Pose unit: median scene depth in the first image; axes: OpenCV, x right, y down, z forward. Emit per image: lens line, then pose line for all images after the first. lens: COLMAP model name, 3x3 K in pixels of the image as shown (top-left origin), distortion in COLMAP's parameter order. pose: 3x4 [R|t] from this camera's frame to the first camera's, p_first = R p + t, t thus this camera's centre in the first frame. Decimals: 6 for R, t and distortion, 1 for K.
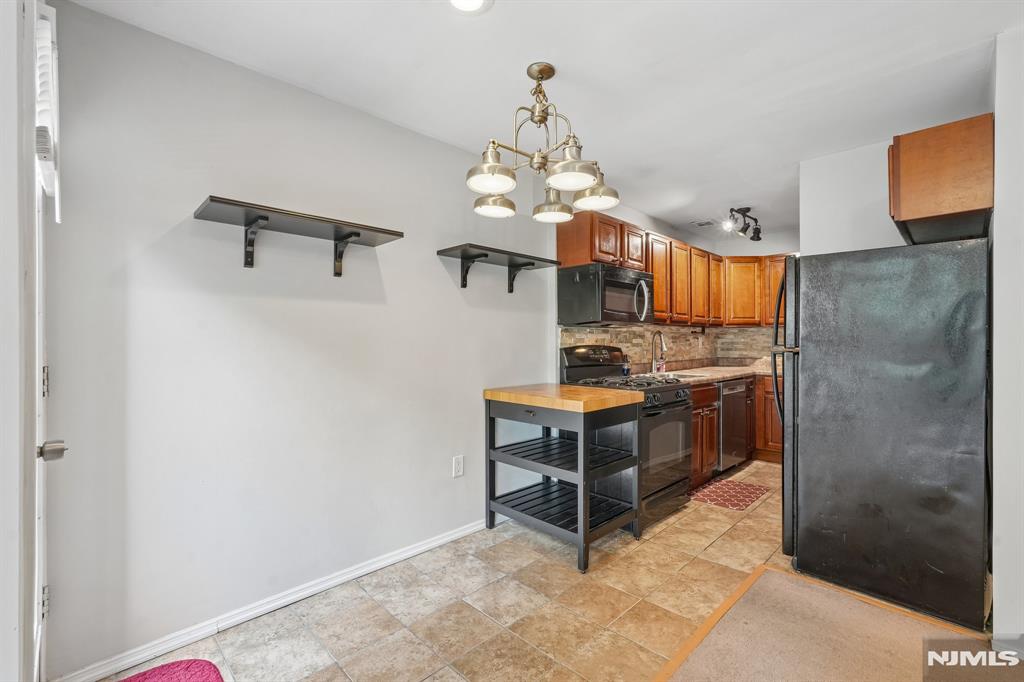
lens RADIAL K [[452.6, 0, 512.8], [0, 452.6, 337.6], [0, 0, 1]] dist [-0.014191, 0.009154]
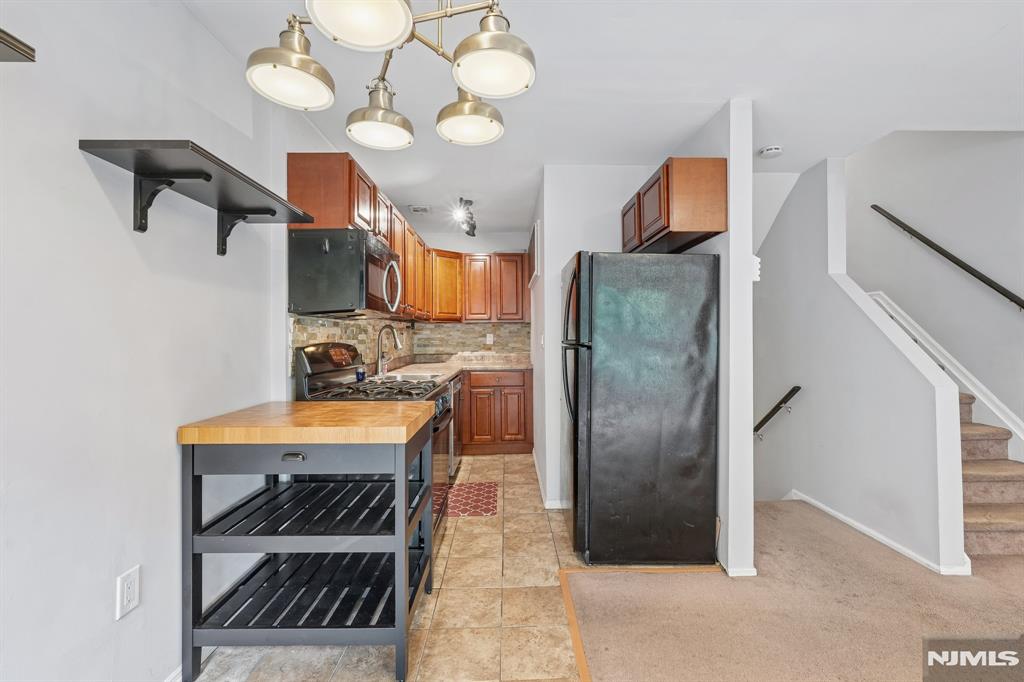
lens RADIAL K [[458.6, 0, 515.6], [0, 458.6, 333.5], [0, 0, 1]] dist [-0.000624, 0.000160]
pose [[0.690653, 0.002623, 0.723182, -0.170774], [-0.002245, 0.999996, -0.001483, 0.002886], [-0.723183, -0.000599, 0.690656, 0.312320]]
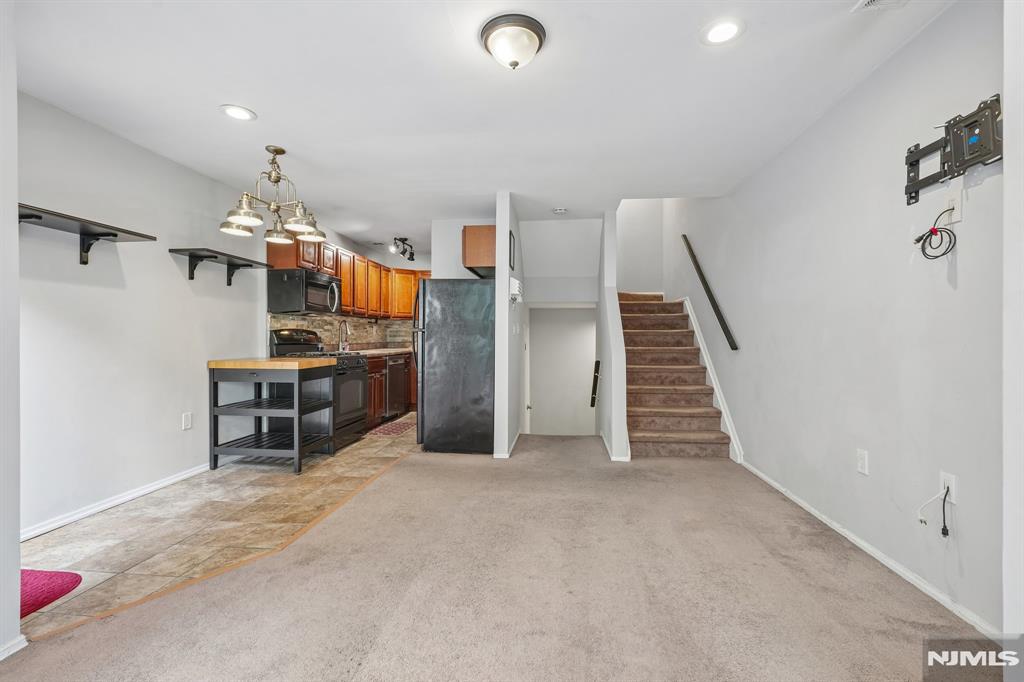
lens RADIAL K [[452.6, 0, 512.8], [0, 452.6, 337.6], [0, 0, 1]] dist [-0.014191, 0.009154]
pose [[0.774598, 0.000103, 0.632454, -0.188163], [-0.006288, 0.999952, 0.007538, 0.031969], [-0.632422, -0.009816, 0.774562, -0.487670]]
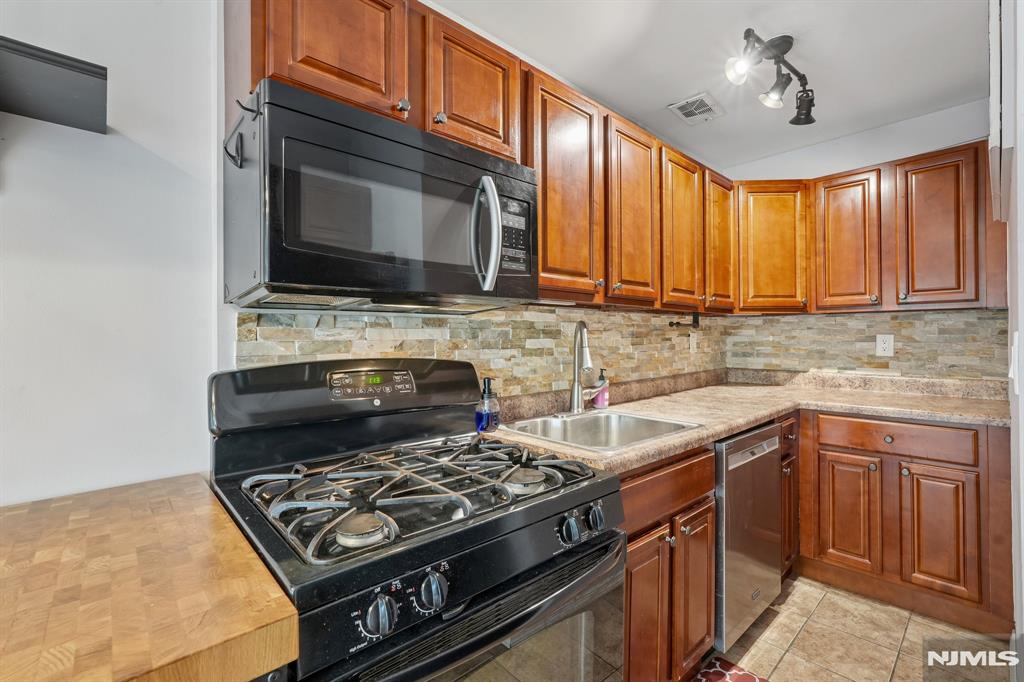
lens RADIAL K [[452.6, 0, 512.8], [0, 452.6, 337.6], [0, 0, 1]] dist [-0.014191, 0.009154]
pose [[0.999175, -0.004386, -0.040363, 0.355619], [0.004787, 0.999940, 0.009852, -0.004213], [0.040318, -0.010037, 0.999136, 0.718899]]
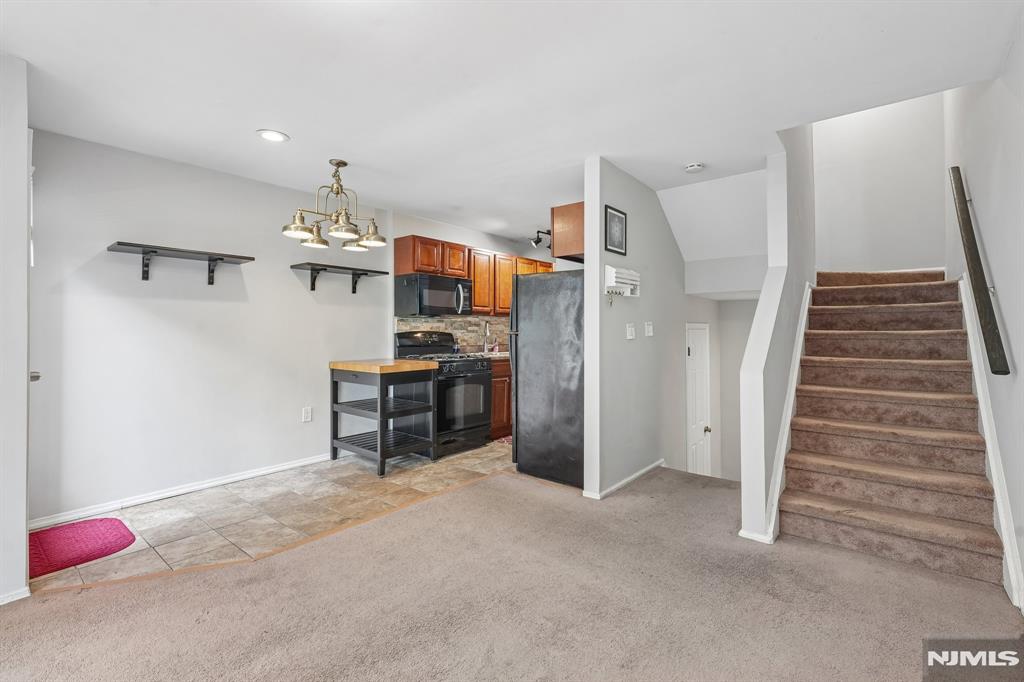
lens RADIAL K [[461.7, 0, 515.5], [0, 461.7, 324.0], [0, 0, 1]] dist [-0.002469, 0.001105]
pose [[0.994269, 0.000399, 0.106906, 0.340120], [0.000293, 0.999979, -0.006458, 0.004948], [-0.106906, 0.006453, 0.994248, -0.476049]]
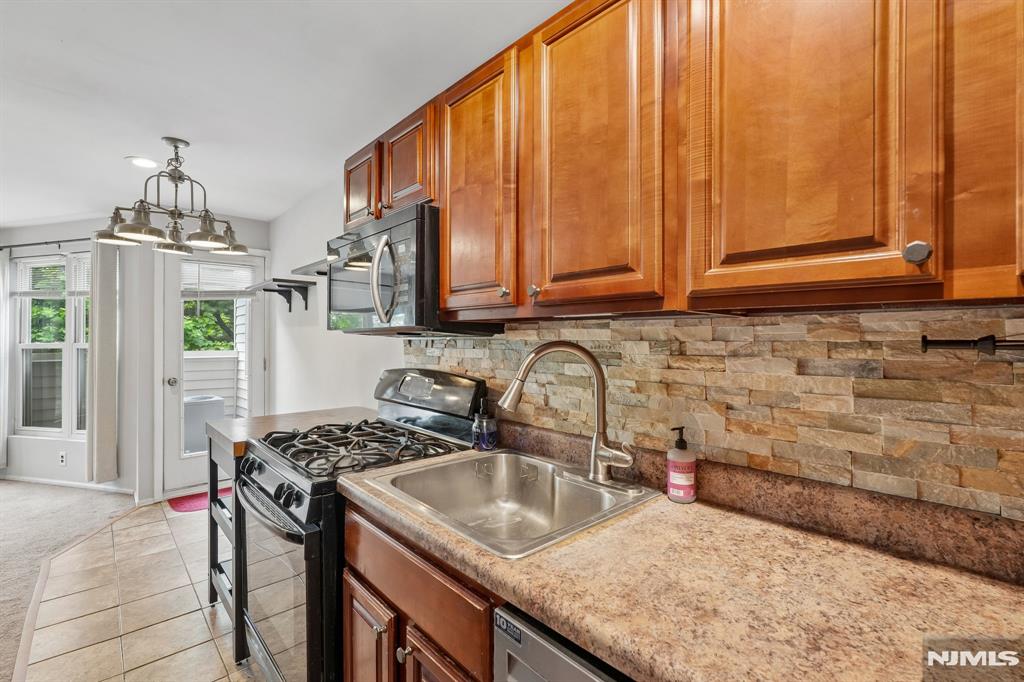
lens RADIAL K [[452.6, 0, 512.8], [0, 452.6, 337.6], [0, 0, 1]] dist [-0.014191, 0.009154]
pose [[-0.031186, -0.002151, -0.999511, 0.827061], [0.009190, 0.999955, -0.002439, -0.022436], [0.999471, -0.009262, -0.031165, 1.274727]]
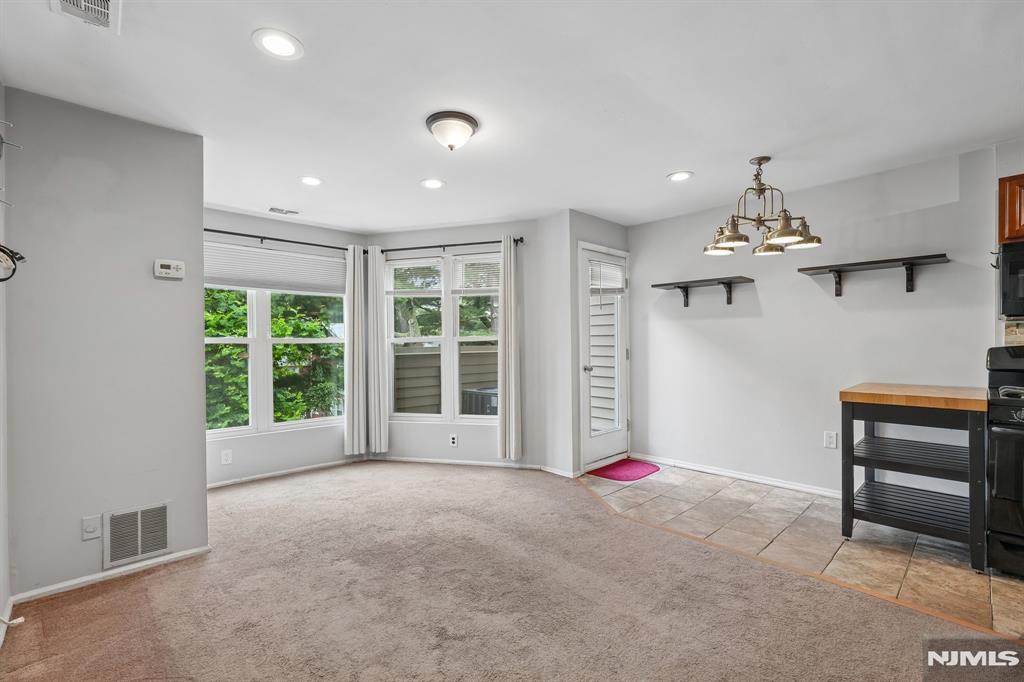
lens RADIAL K [[454.7, 0, 509.6], [0, 454.7, 343.2], [0, 0, 1]] dist [-0.000064, 0.000424]
pose [[-0.024104, 0.004250, -0.999700, 1.030981], [0.016873, 0.999850, 0.003844, -0.002723], [0.999567, -0.016775, -0.024172, 0.128874]]
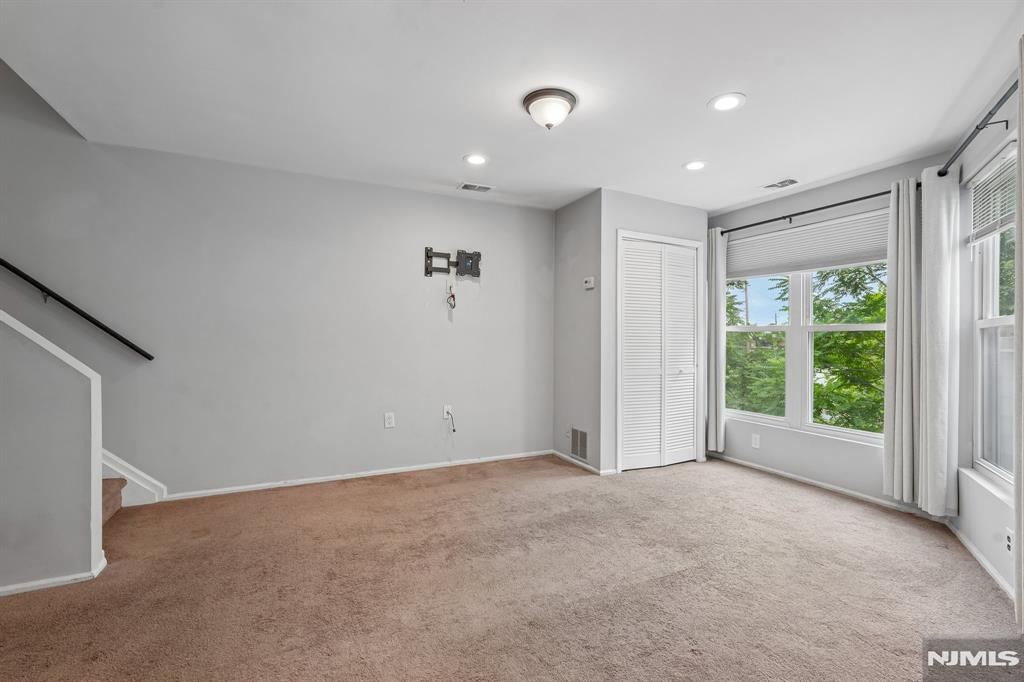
lens RADIAL K [[452.6, 0, 512.8], [0, 452.6, 337.6], [0, 0, 1]] dist [-0.014191, 0.009154]
pose [[-0.948321, -0.003446, 0.317293, 0.027645], [-0.008060, 0.999880, -0.013228, 0.029646], [-0.317210, -0.015102, -0.948235, 0.774406]]
